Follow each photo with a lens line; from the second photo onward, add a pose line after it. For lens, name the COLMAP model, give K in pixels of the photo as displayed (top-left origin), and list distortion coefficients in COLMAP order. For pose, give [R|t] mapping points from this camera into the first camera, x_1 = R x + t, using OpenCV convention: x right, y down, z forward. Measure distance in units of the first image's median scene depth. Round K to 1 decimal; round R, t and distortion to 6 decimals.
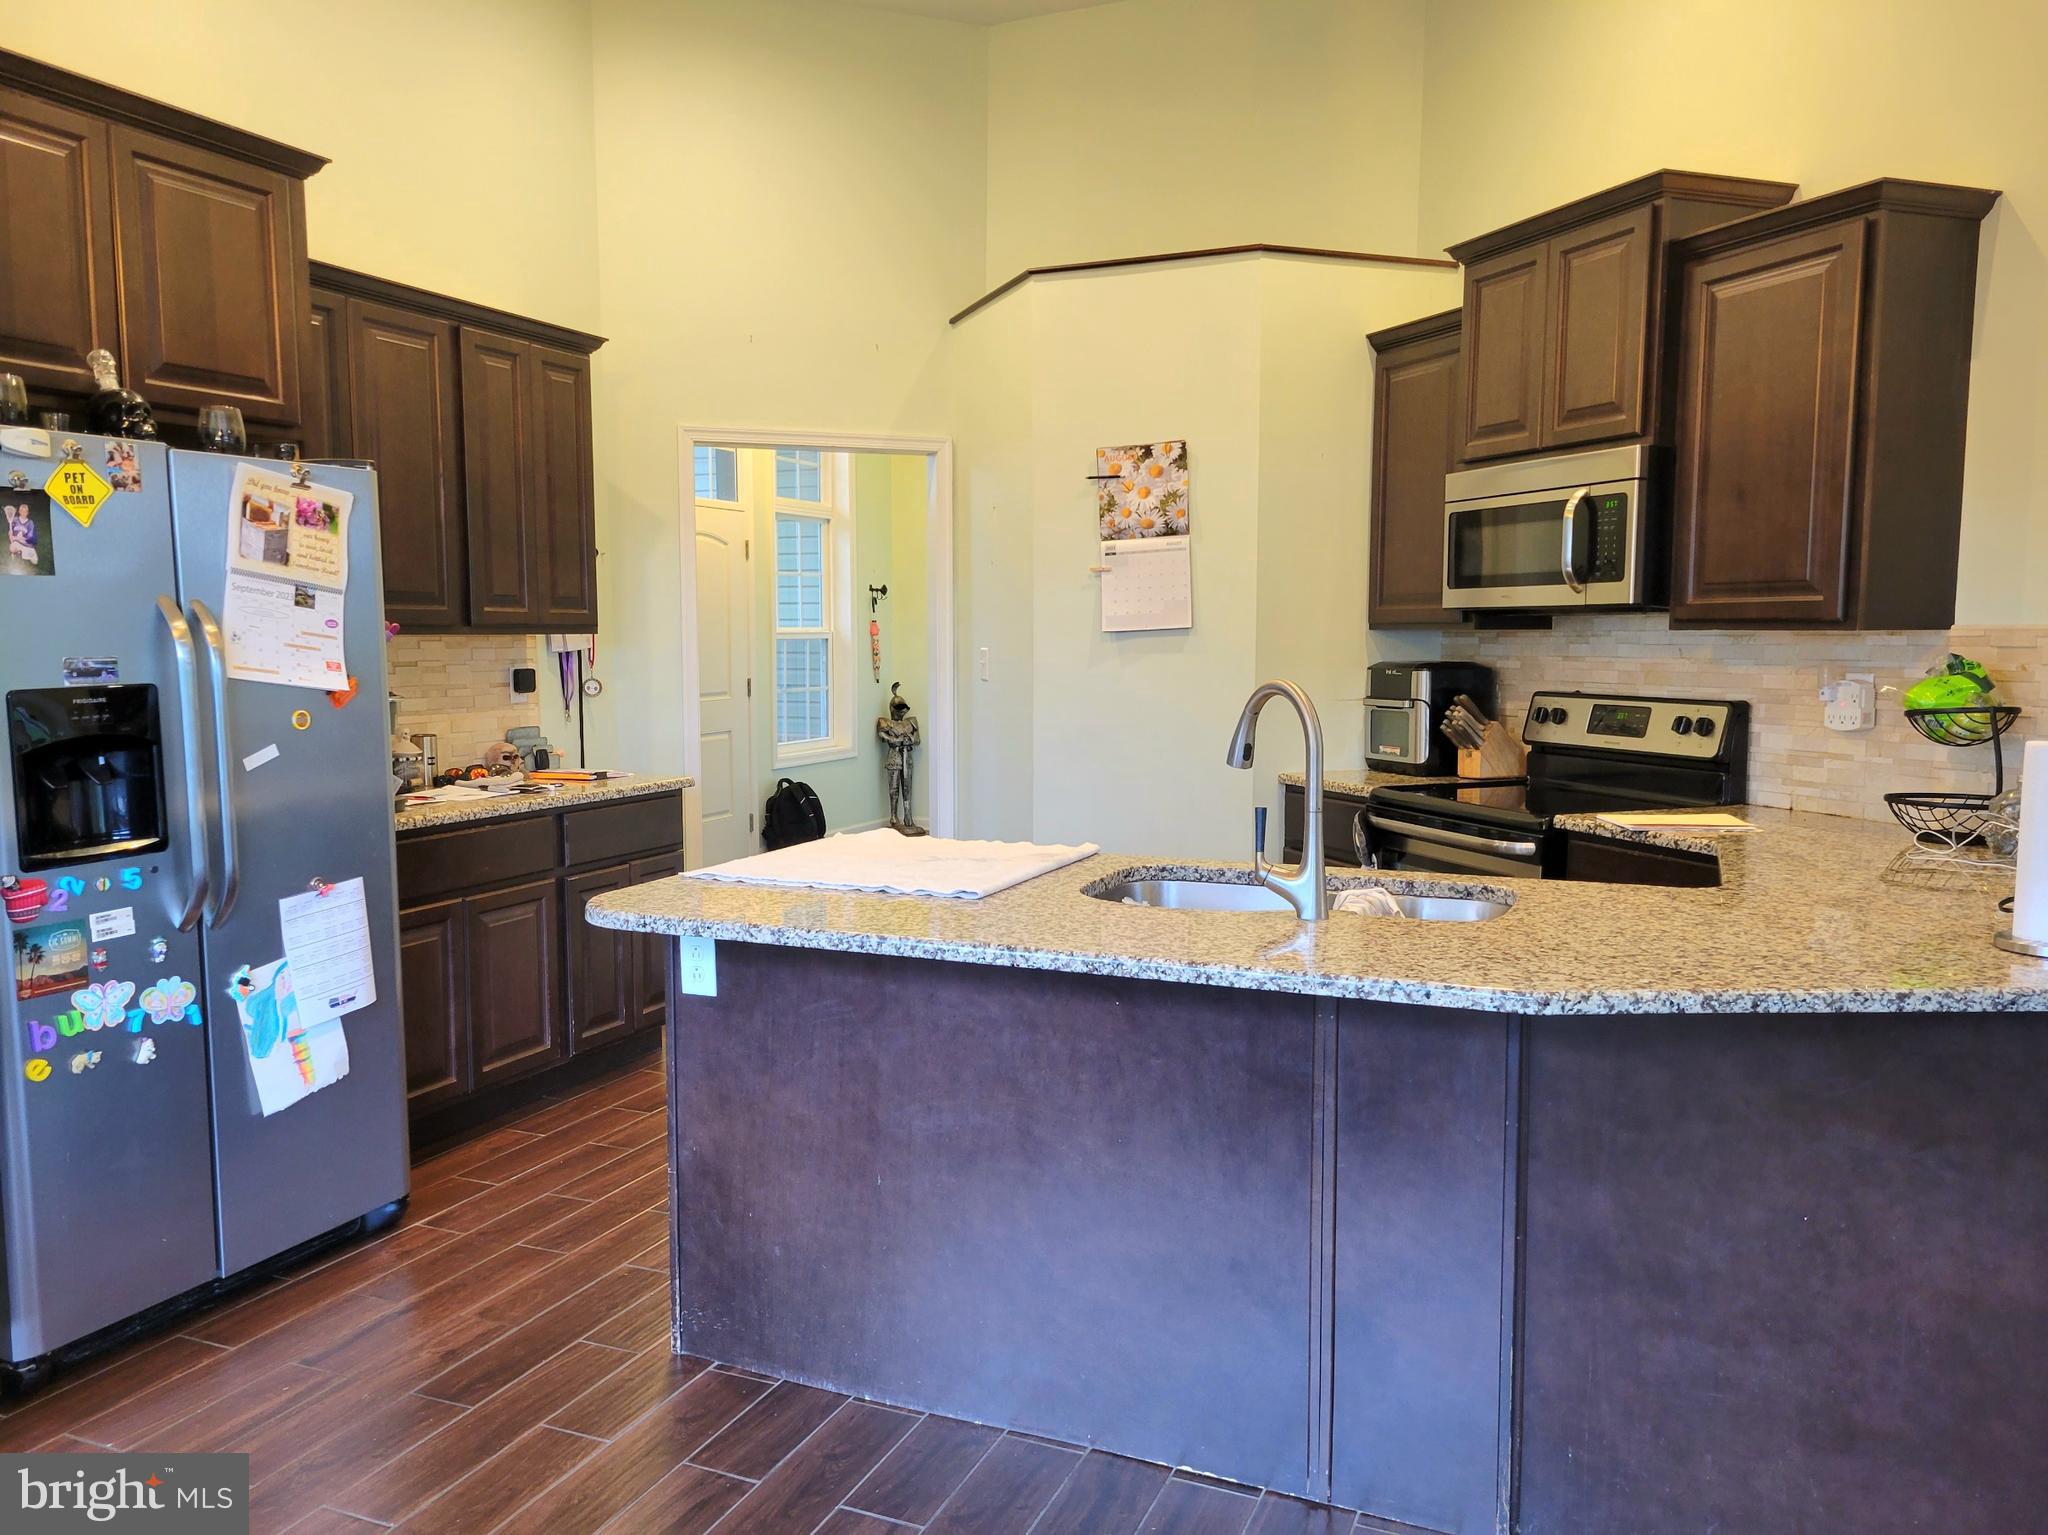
lens RADIAL K [[1533.7, 0, 1013.9], [0, 1533.7, 767.2], [0, 0, 1]] dist [0.047175, -0.013736]
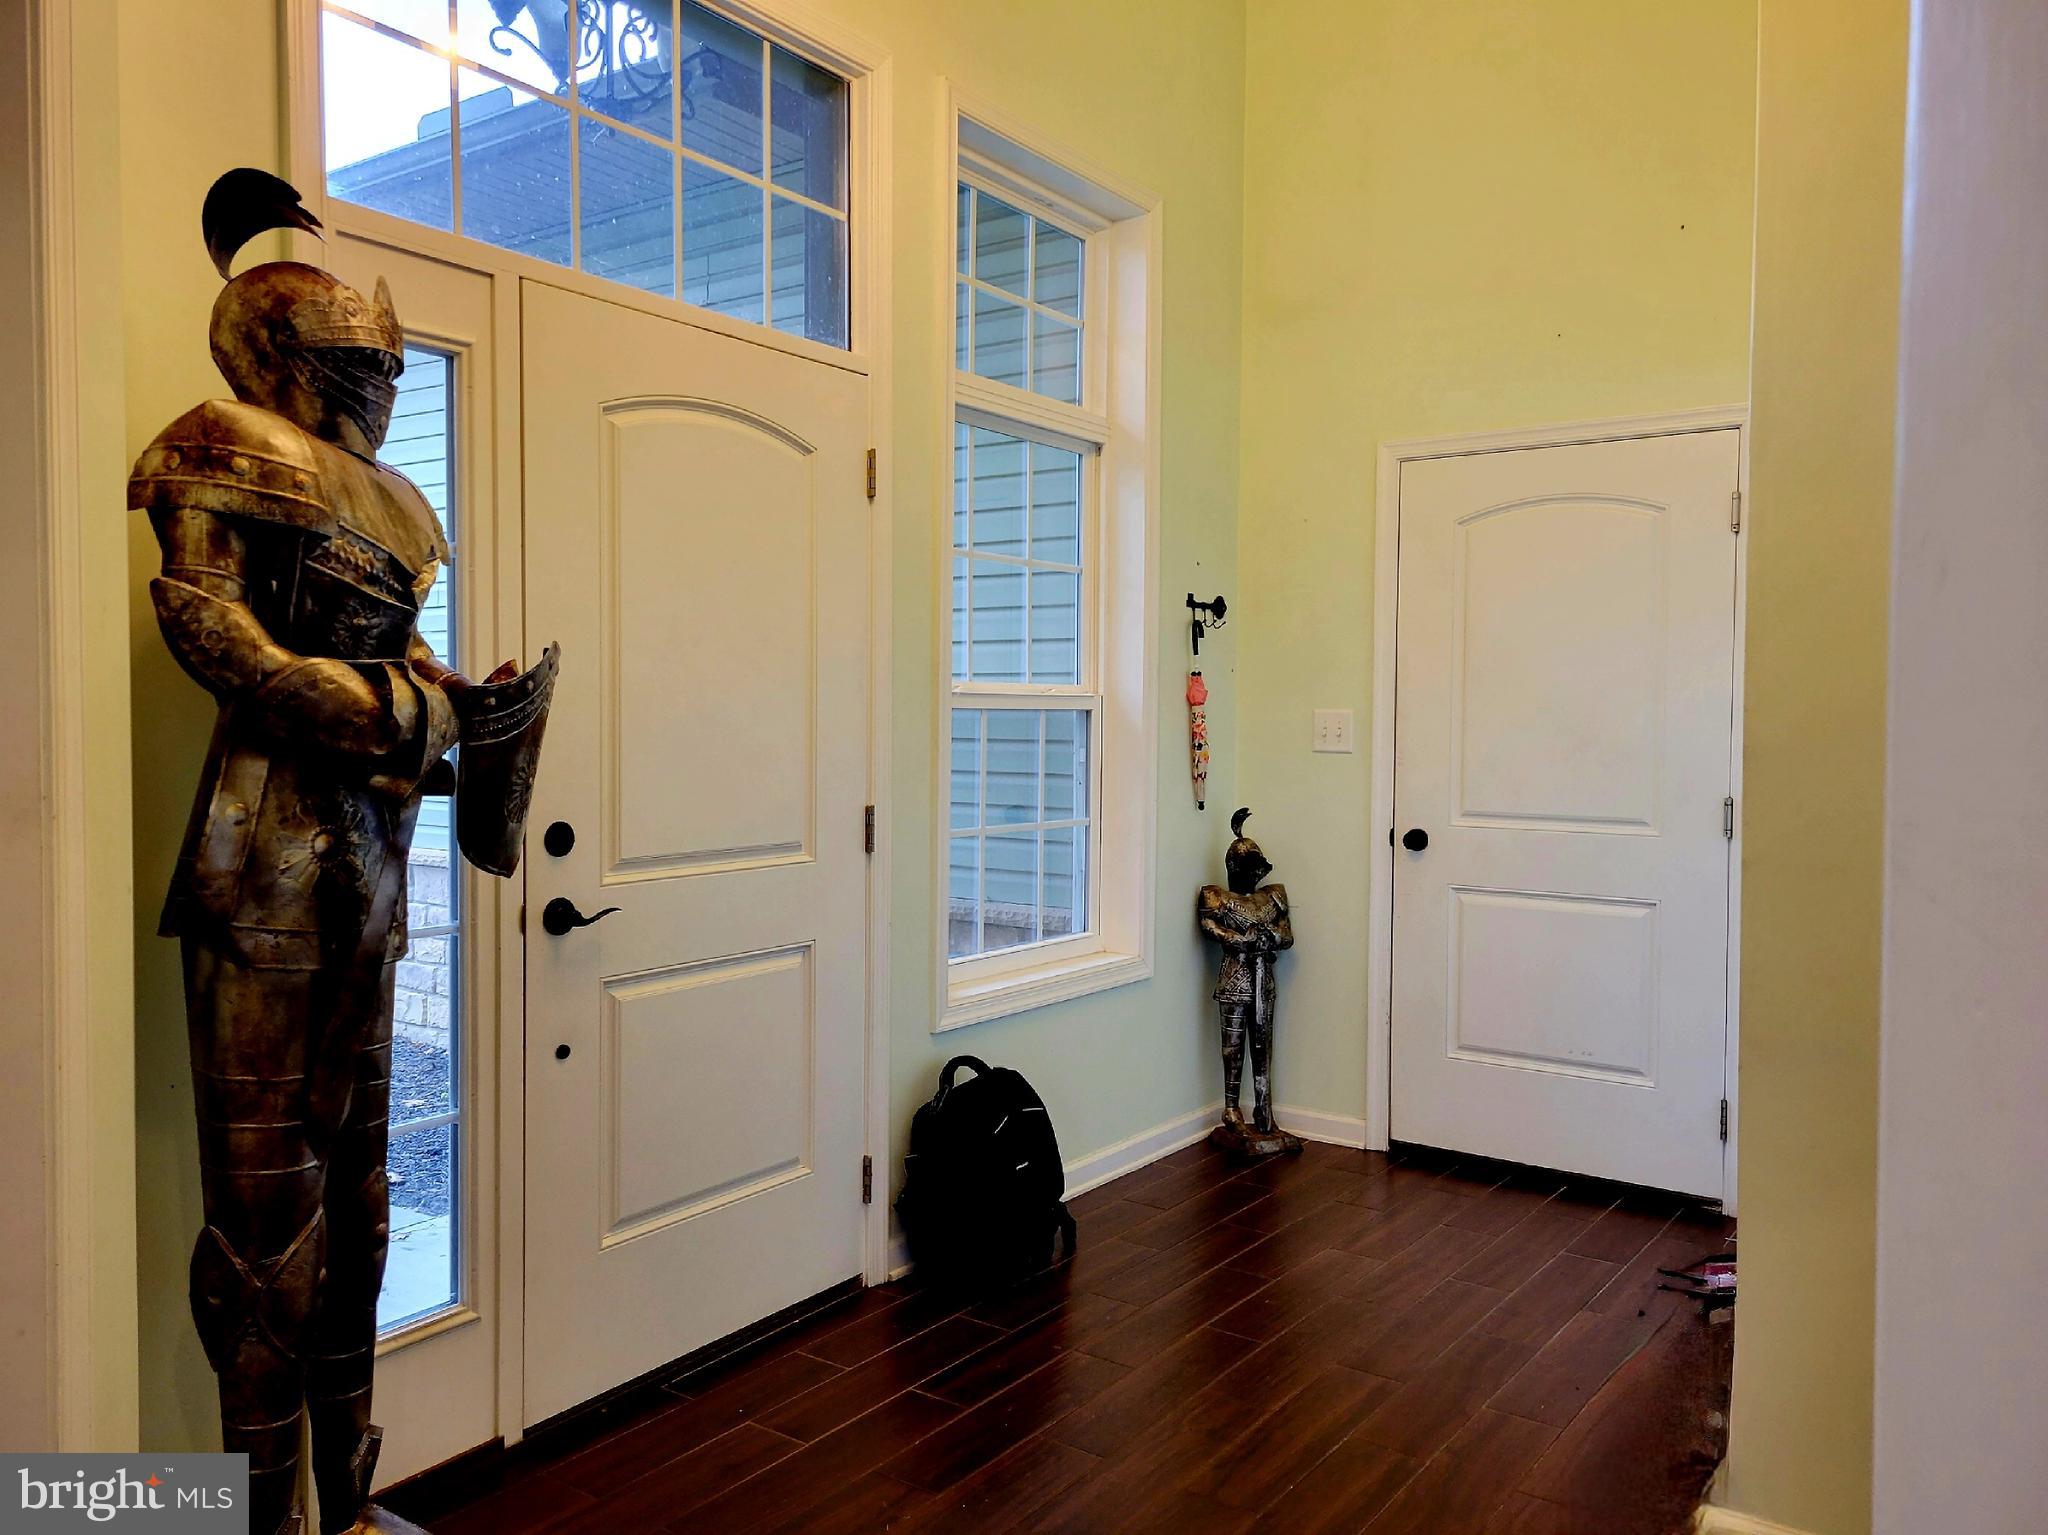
lens RADIAL K [[1533.7, 0, 1019.3], [0, 1533.7, 761.7], [0, 0, 1]] dist [0.047175, -0.013736]
pose [[0.980162, 0.015542, -0.197587, -0.052114], [-0.027647, 0.997895, -0.058655, -0.041012], [0.196259, 0.062954, 0.978529, 0.546411]]
